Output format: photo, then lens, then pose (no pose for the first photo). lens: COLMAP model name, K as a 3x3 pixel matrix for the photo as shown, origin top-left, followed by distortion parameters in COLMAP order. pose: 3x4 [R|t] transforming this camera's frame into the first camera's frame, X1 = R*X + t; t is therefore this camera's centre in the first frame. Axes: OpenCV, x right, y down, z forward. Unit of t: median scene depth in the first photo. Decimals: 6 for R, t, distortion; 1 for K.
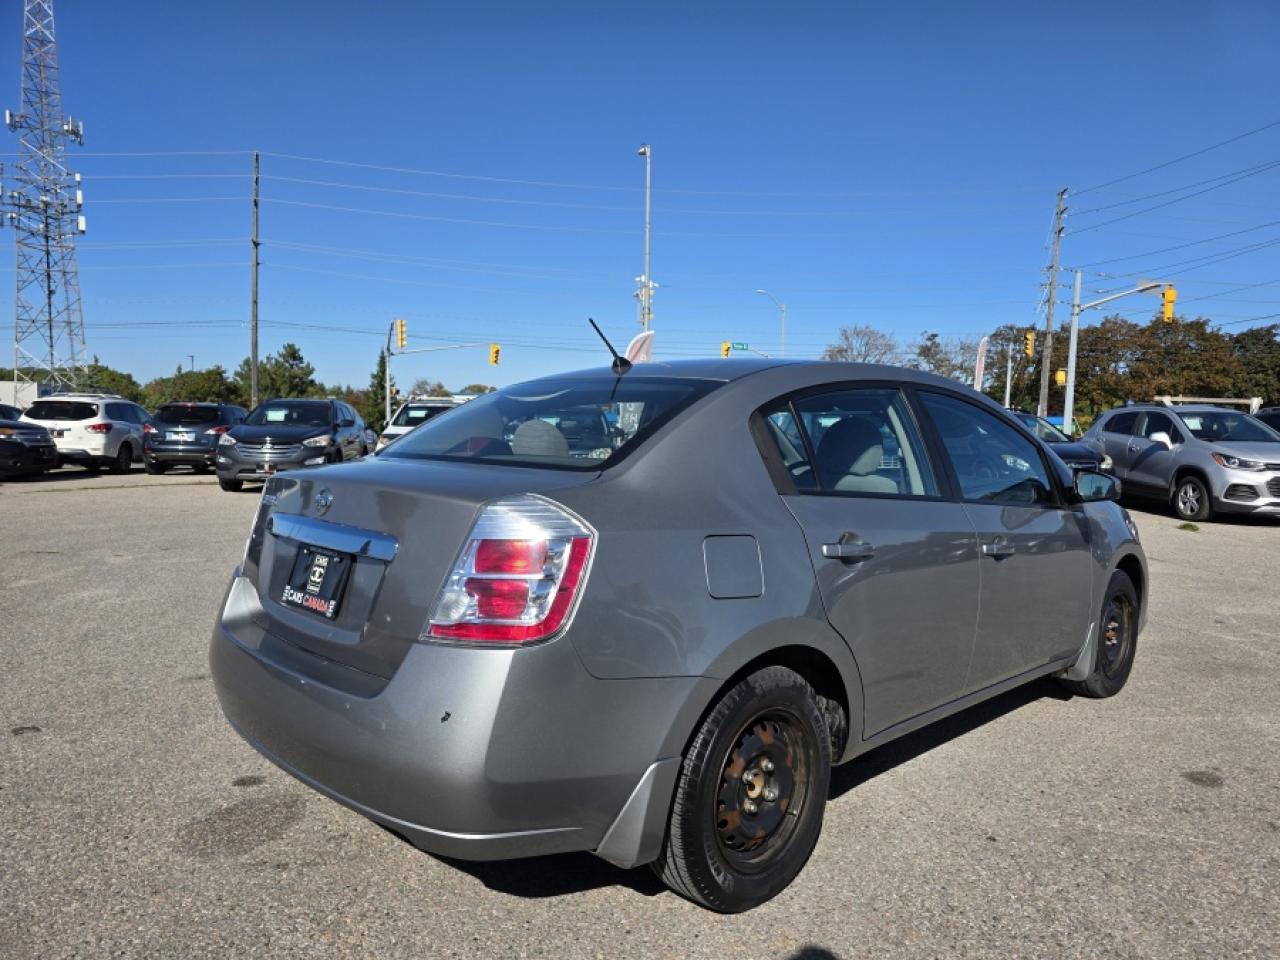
lens RADIAL K [[867.6, 0, 629.1], [0, 867.6, 466.8], [0, 0, 1]] dist [0.044770, -0.040550]
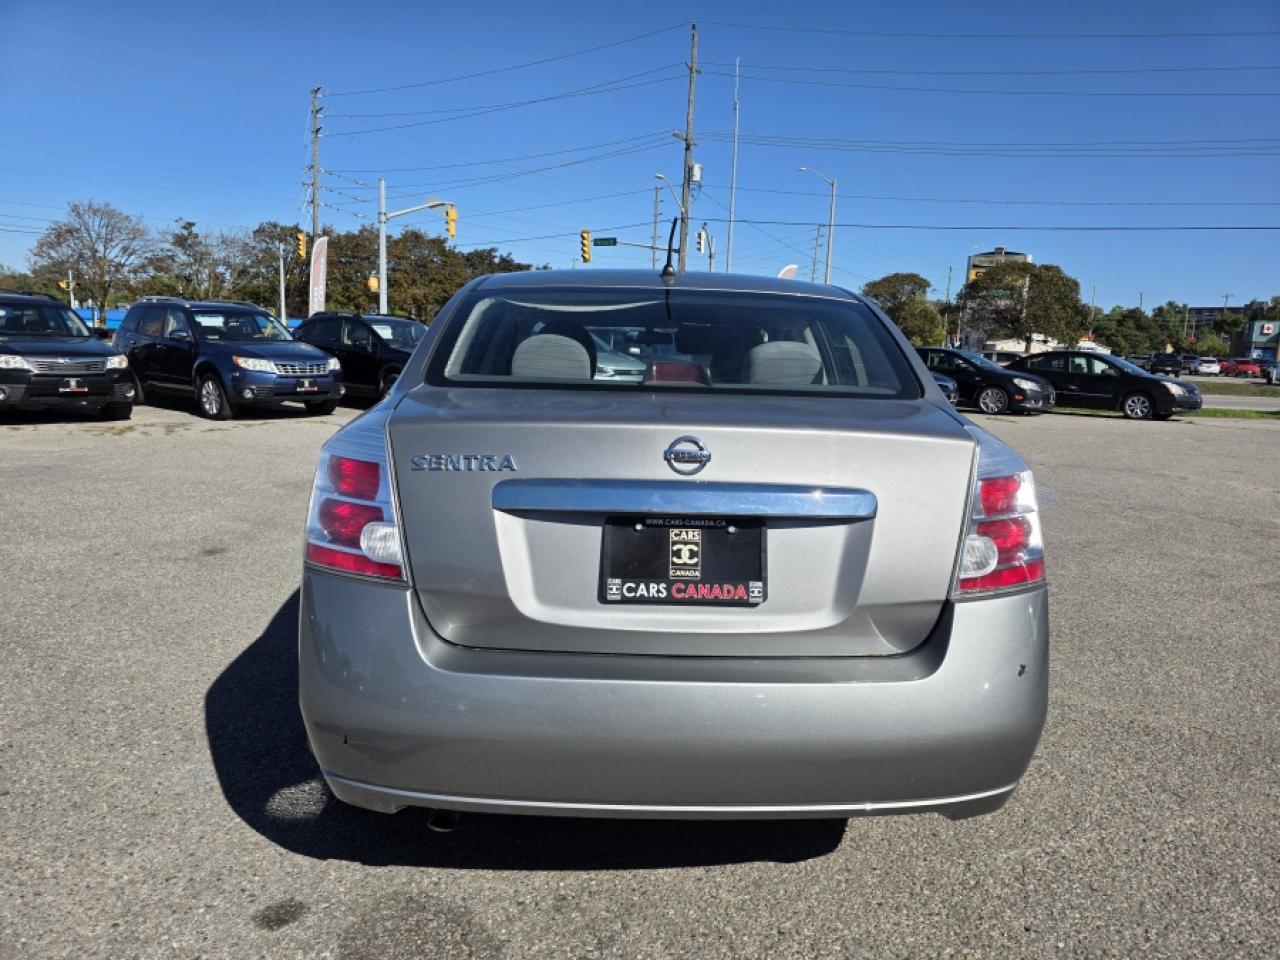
lens RADIAL K [[882.2, 0, 640.0], [0, 882.2, 480.0], [0, 0, 1]] dist [0.037007, -0.042965]
pose [[0.655512, -0.106356, 0.747658, -0.069086], [0.012690, 0.991445, 0.129910, -0.002711], [-0.755078, -0.075670, 0.651254, 0.040328]]
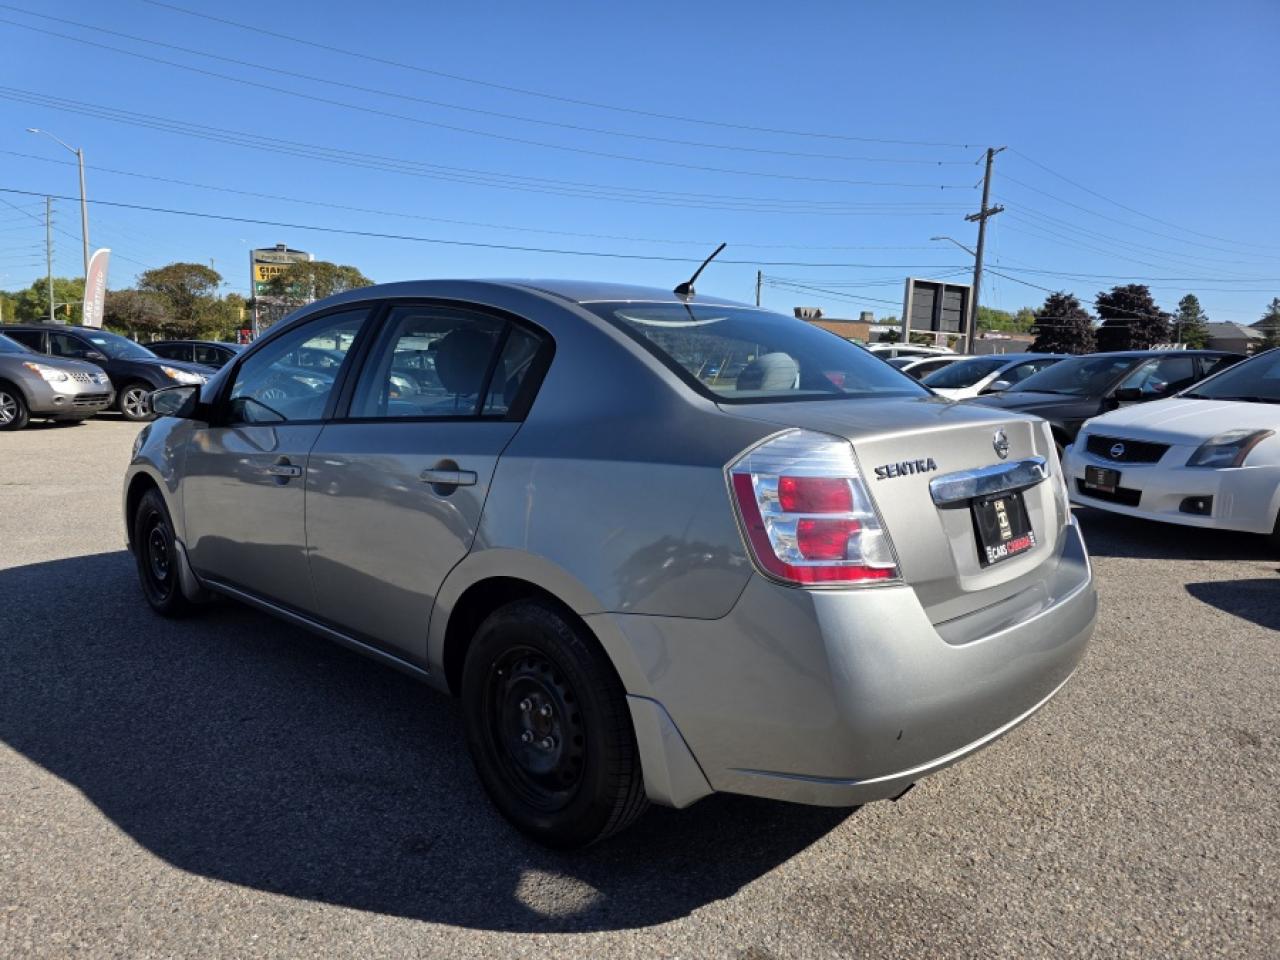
lens RADIAL K [[886.5, 0, 643.7], [0, 886.5, 469.4], [0, 0, 1]] dist [0.008043, -0.000727]
pose [[-0.089472, -0.135302, 0.986756, -0.091022], [0.020923, 0.990256, 0.137679, -0.005204], [-0.995770, 0.032965, -0.085770, 0.097452]]
